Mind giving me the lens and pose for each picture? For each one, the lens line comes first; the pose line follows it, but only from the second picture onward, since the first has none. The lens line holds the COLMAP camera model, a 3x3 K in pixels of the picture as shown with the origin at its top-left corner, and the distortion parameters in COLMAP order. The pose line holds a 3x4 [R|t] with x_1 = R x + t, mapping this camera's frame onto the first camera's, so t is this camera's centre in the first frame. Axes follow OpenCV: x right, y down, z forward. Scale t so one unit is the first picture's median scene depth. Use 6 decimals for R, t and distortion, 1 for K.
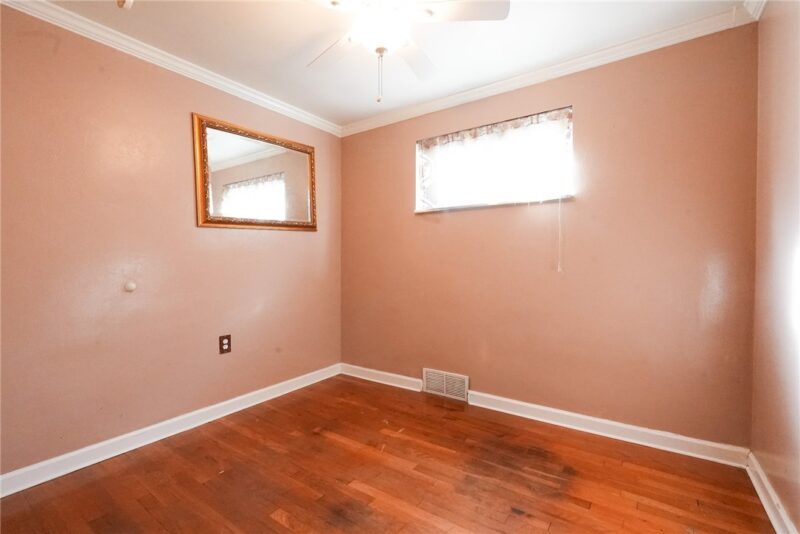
lens RADIAL K [[373.6, 0, 400.0], [0, 373.6, 267.0], [0, 0, 1]] dist [0.000874, 0.000441]
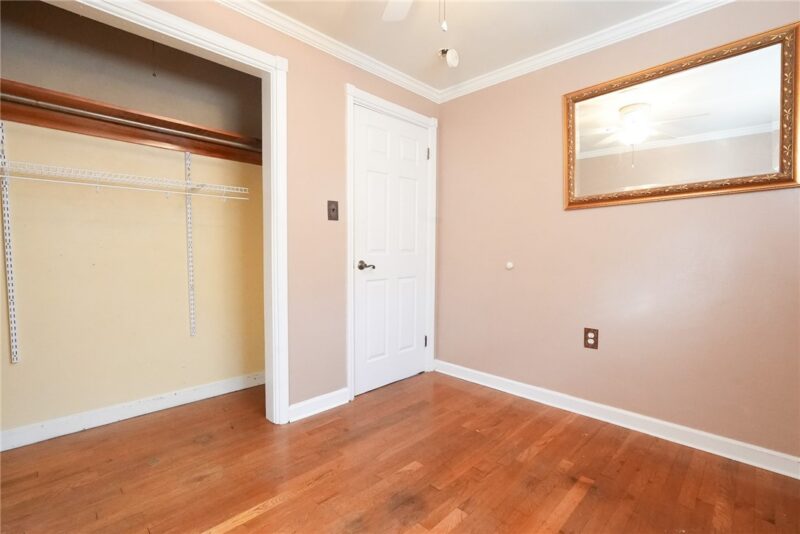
lens RADIAL K [[373.6, 0, 400.0], [0, 373.6, 267.0], [0, 0, 1]] dist [0.000874, 0.000441]
pose [[-0.178605, 0.056806, -0.982280, 0.538367], [-0.014803, 0.998064, 0.060410, -0.012258], [0.983809, 0.025331, -0.177419, 0.786247]]
